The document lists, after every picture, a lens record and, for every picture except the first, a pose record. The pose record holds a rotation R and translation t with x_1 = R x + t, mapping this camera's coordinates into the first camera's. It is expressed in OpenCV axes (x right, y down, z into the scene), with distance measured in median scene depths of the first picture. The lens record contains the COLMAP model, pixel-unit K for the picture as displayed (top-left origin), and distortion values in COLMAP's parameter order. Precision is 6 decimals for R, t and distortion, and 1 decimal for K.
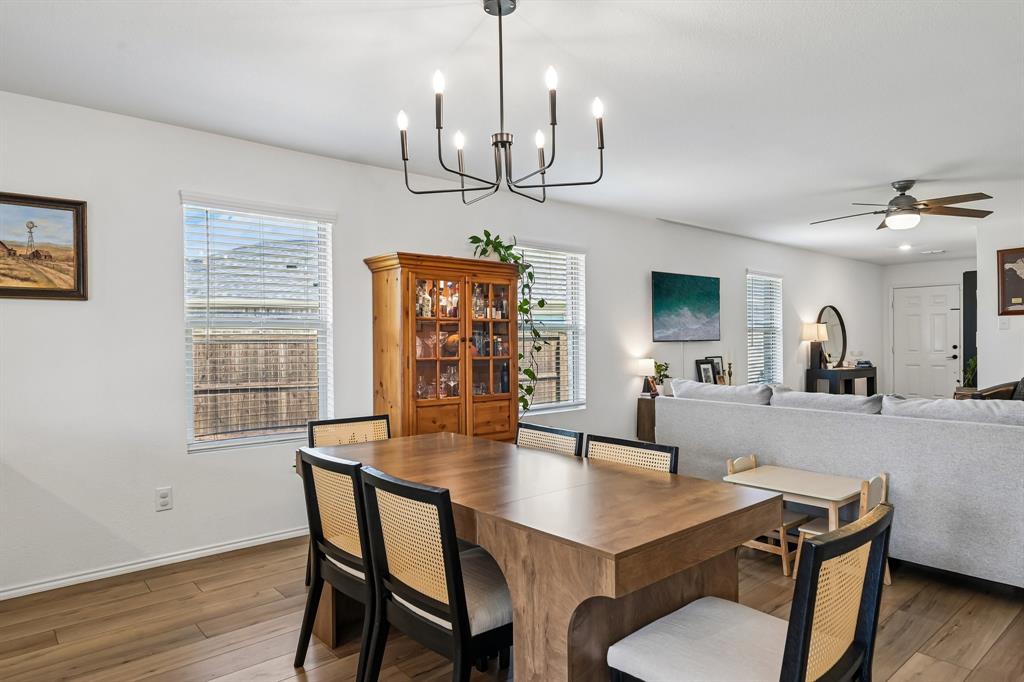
lens RADIAL K [[617.0, 0, 512.0], [0, 617.0, 341.0], [0, 0, 1]] dist [0.006232, 0.001902]
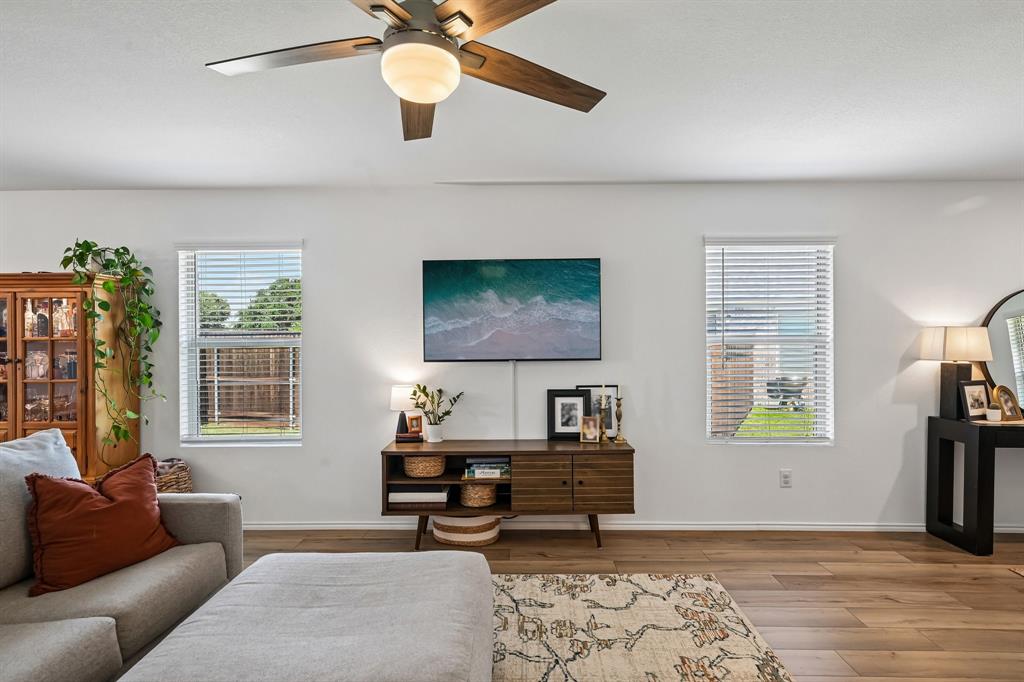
lens RADIAL K [[527.4, 0, 514.8], [0, 527.4, 345.1], [0, 0, 1]] dist [0.004188, 0.000640]
pose [[0.750707, 0.010072, -0.660558, 0.641644], [-0.001218, 0.999903, 0.013862, -0.023837], [0.660634, -0.009601, 0.750647, 0.569972]]
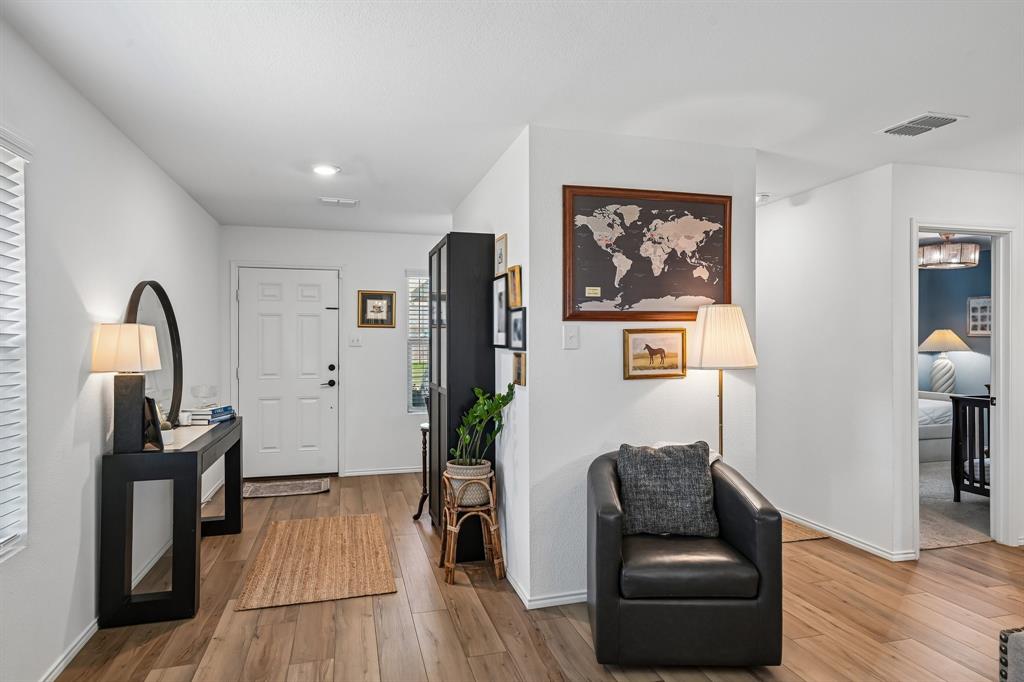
lens RADIAL K [[586.0, 0, 514.9], [0, 586.0, 342.1], [0, 0, 1]] dist [0.004099, -0.000456]
pose [[0.413997, 0.004239, 0.910268, 0.347741], [-0.003920, 0.999988, -0.002874, -0.022509], [-0.910270, -0.002378, 0.414009, 0.830362]]
